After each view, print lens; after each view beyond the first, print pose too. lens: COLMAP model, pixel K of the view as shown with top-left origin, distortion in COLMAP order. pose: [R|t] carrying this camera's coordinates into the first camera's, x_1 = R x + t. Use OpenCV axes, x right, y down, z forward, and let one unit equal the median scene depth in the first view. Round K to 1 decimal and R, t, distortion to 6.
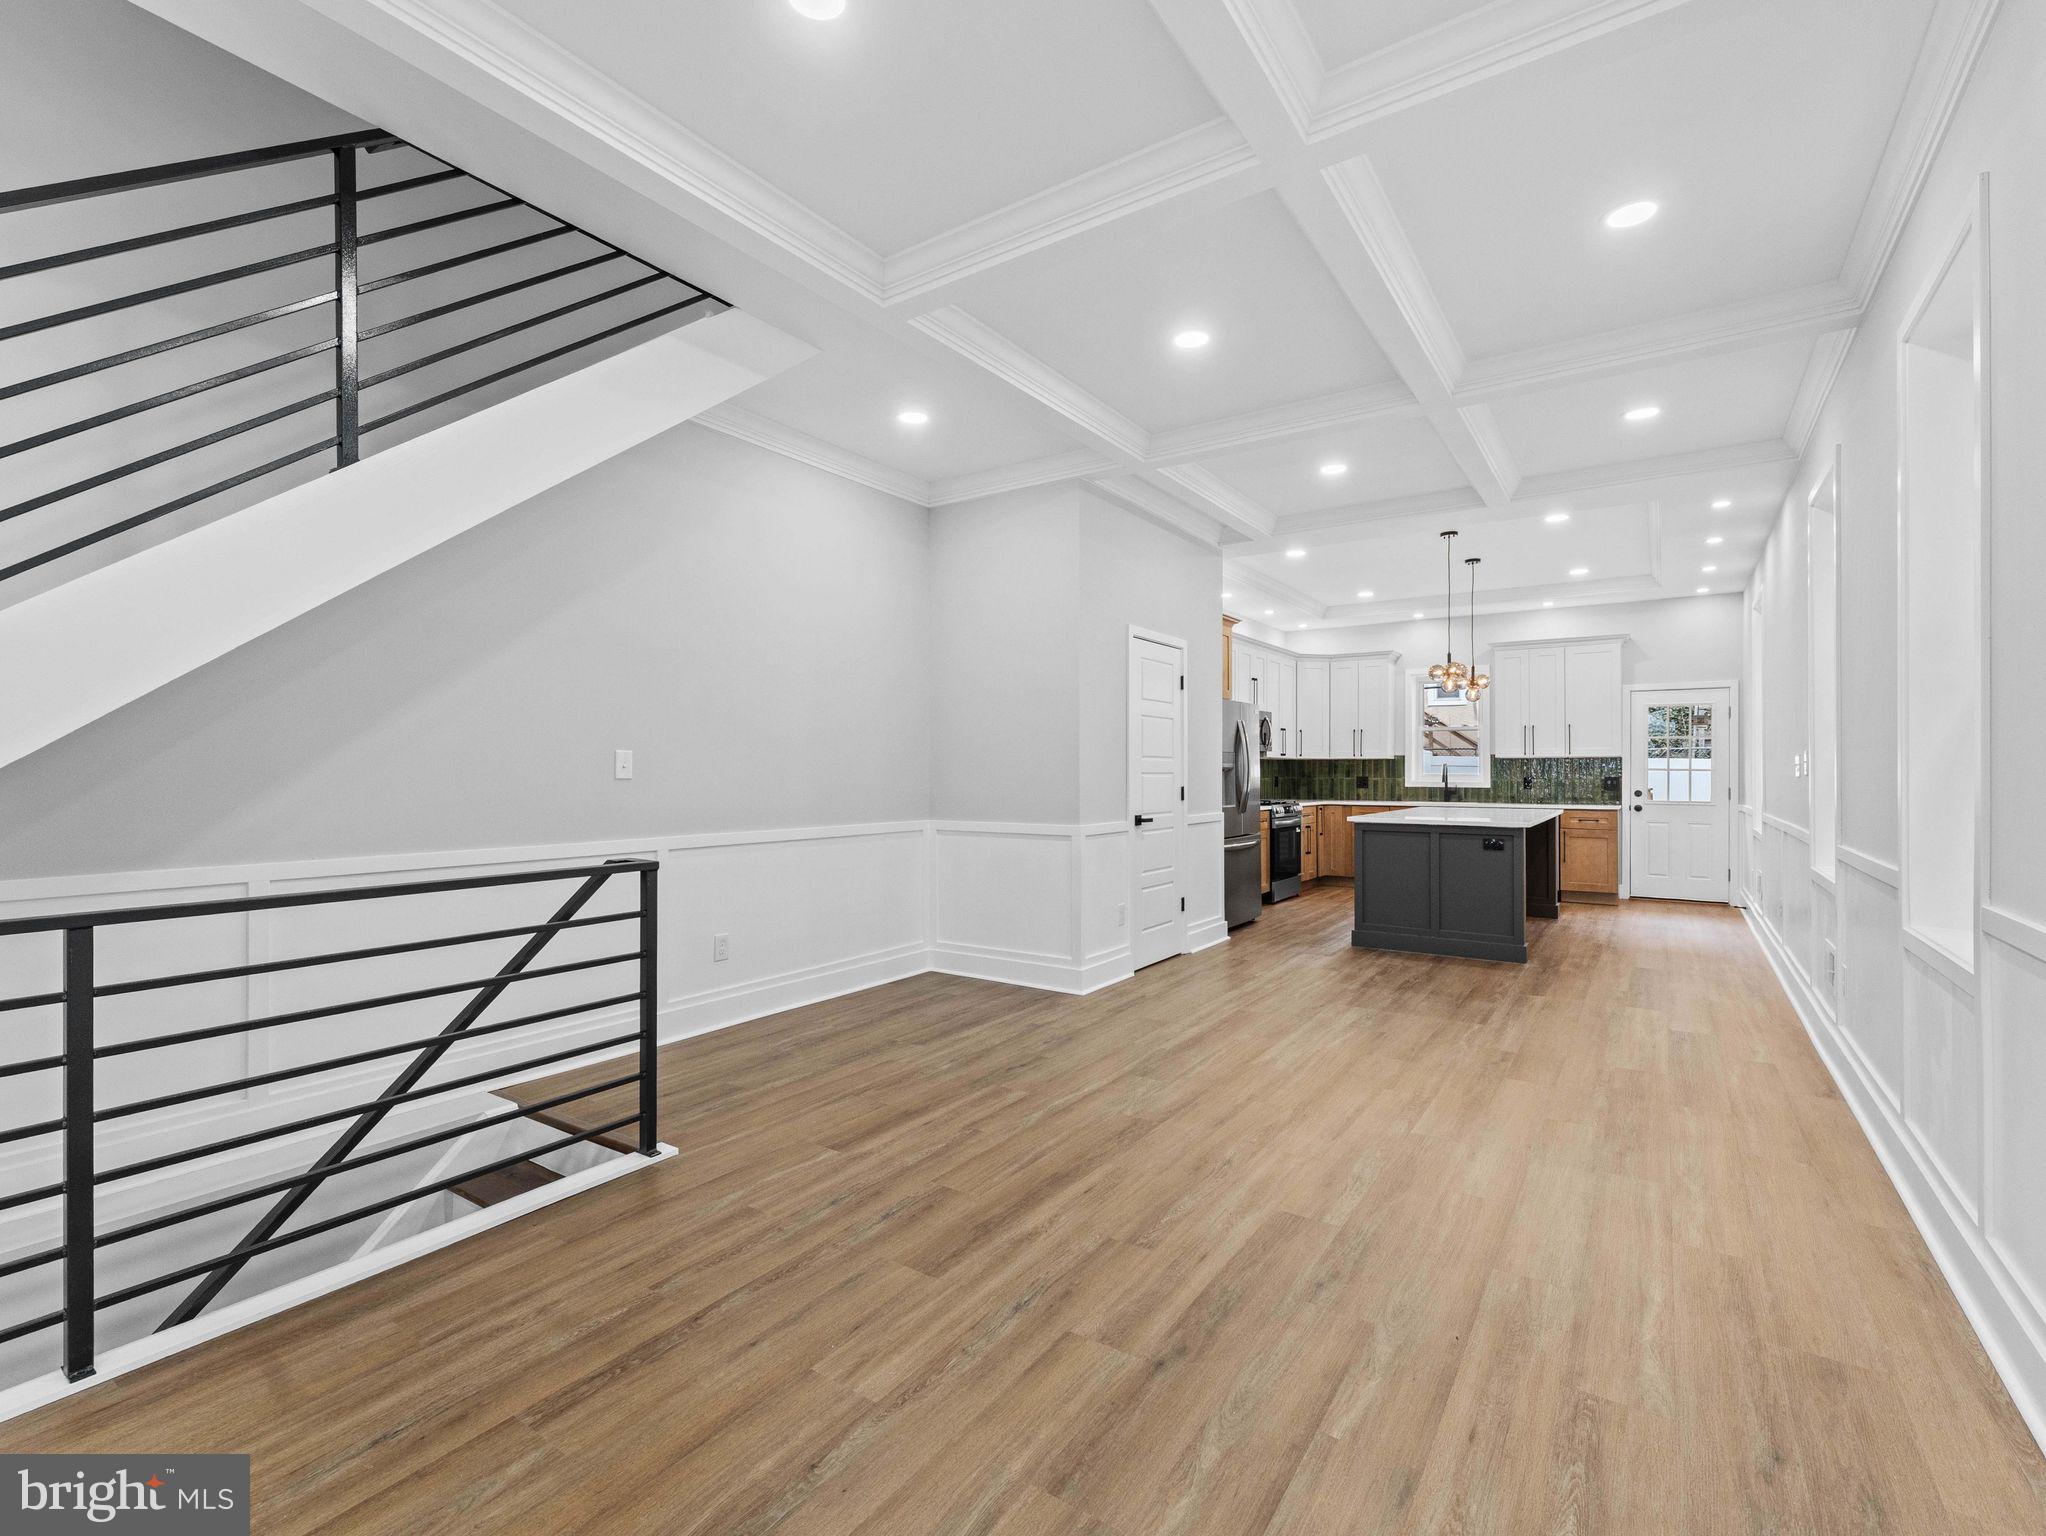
lens RADIAL K [[920.6, 0, 1017.9], [0, 920.6, 770.7], [0, 0, 1]] dist [-0.002175, -0.000841]
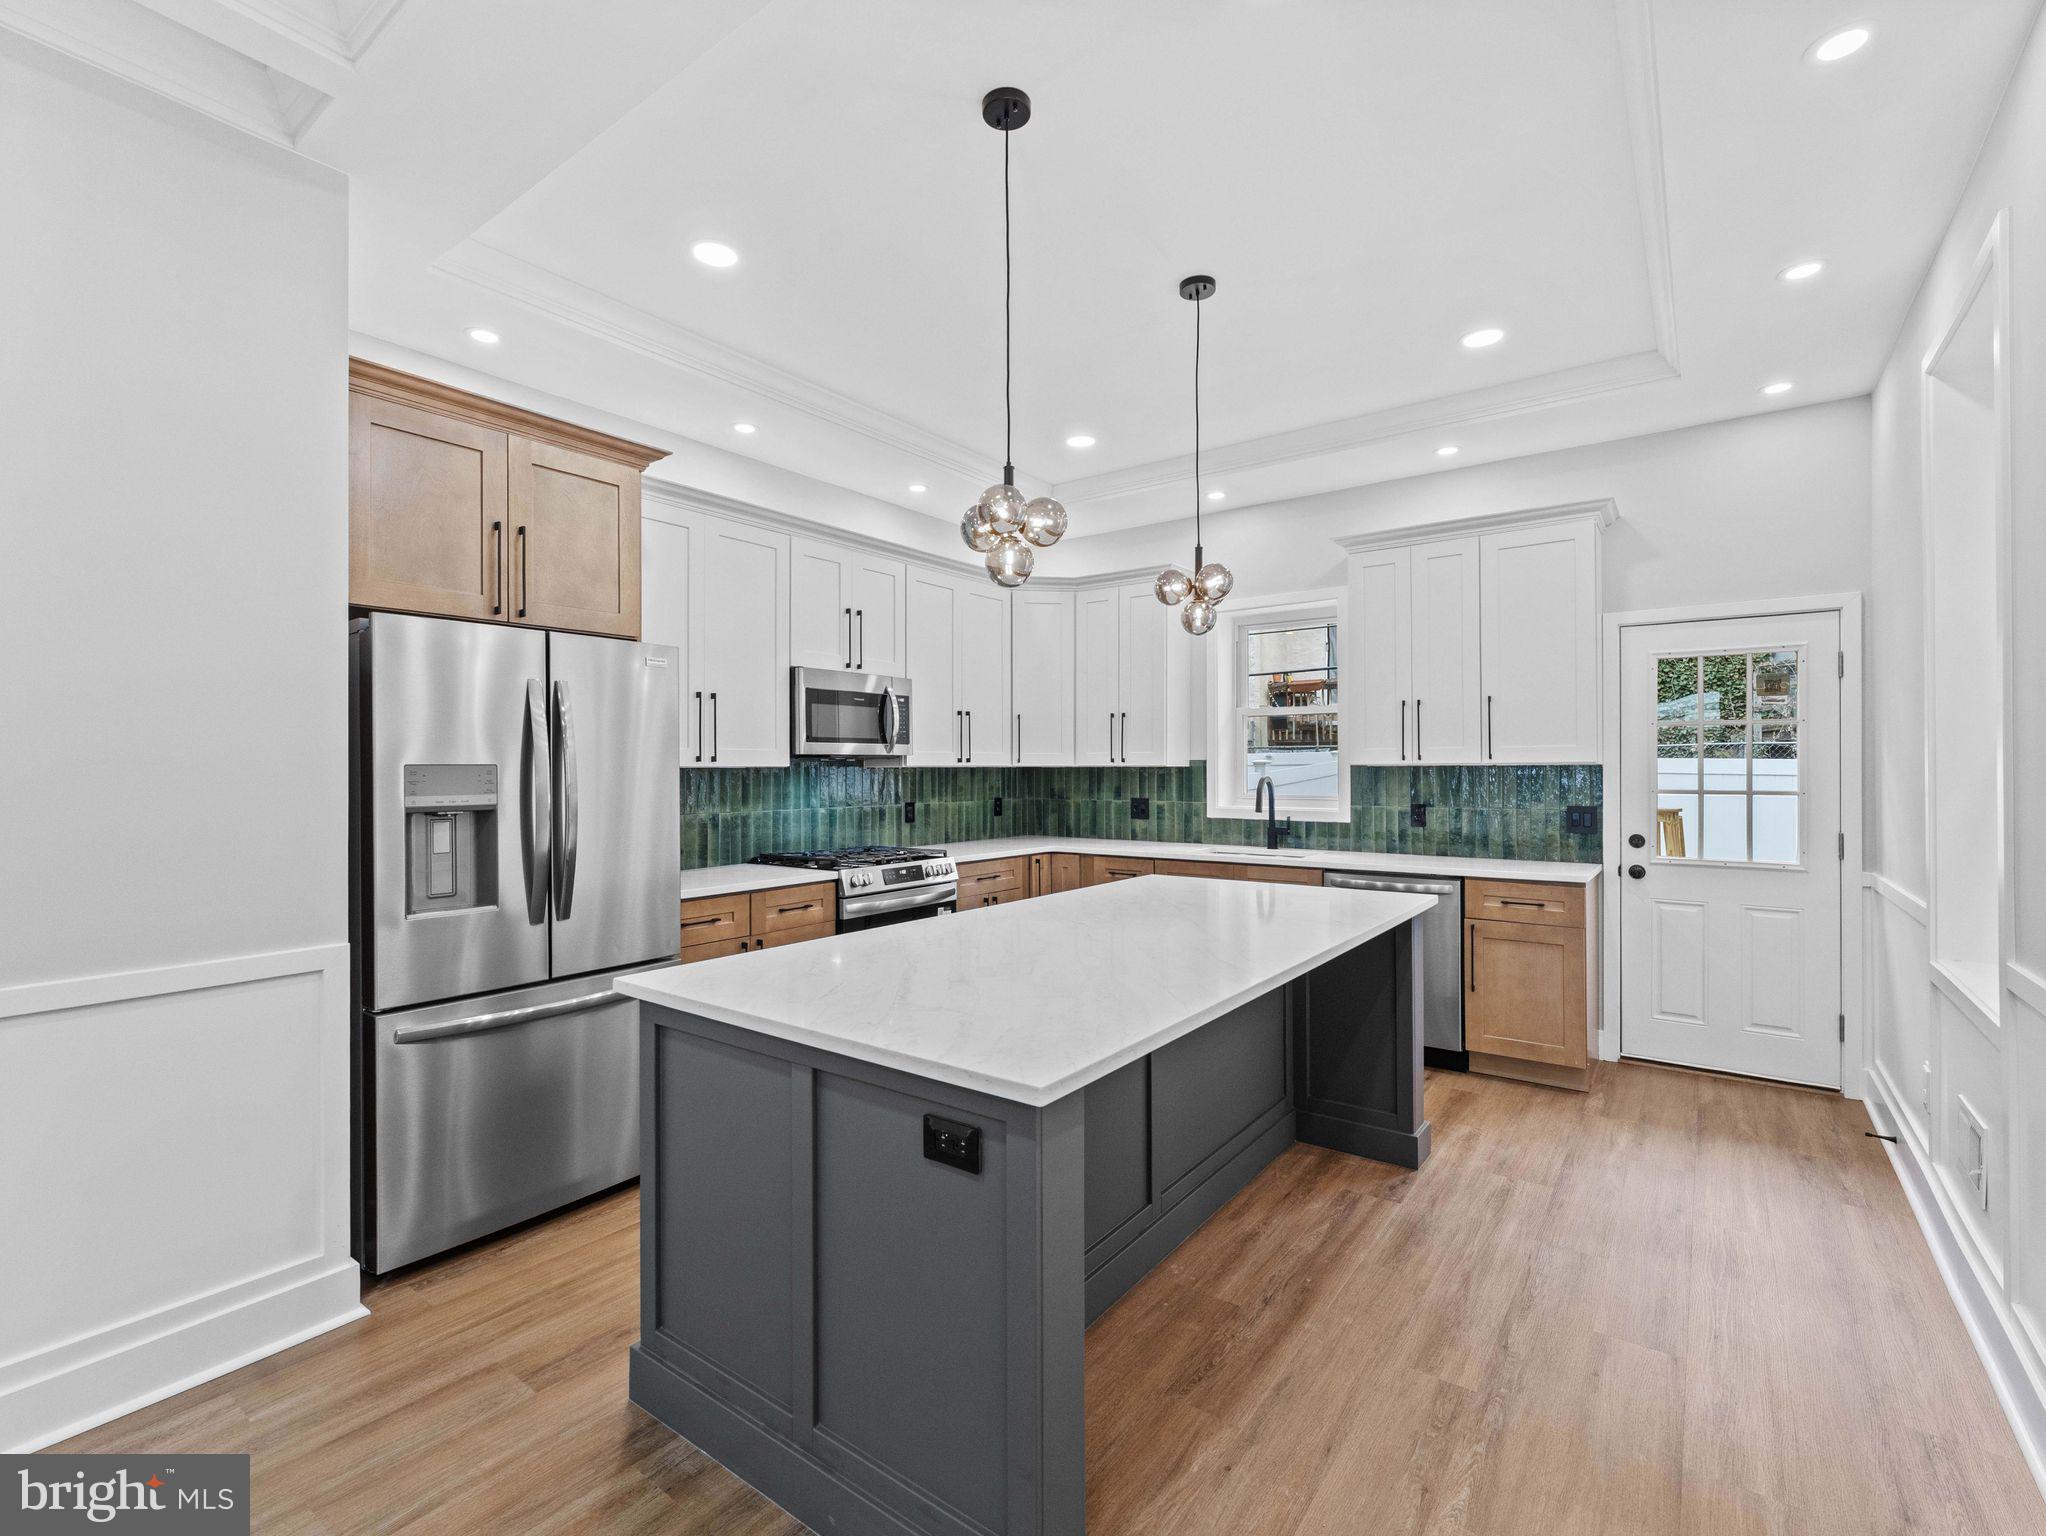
lens RADIAL K [[920.6, 0, 1010.5], [0, 920.6, 765.6], [0, 0, 1]] dist [-0.002175, -0.000841]
pose [[0.999349, -0.003210, -0.035942, 0.375462], [0.003168, 0.999994, -0.001249, -0.014928], [0.035946, 0.001135, 0.999353, 0.523456]]
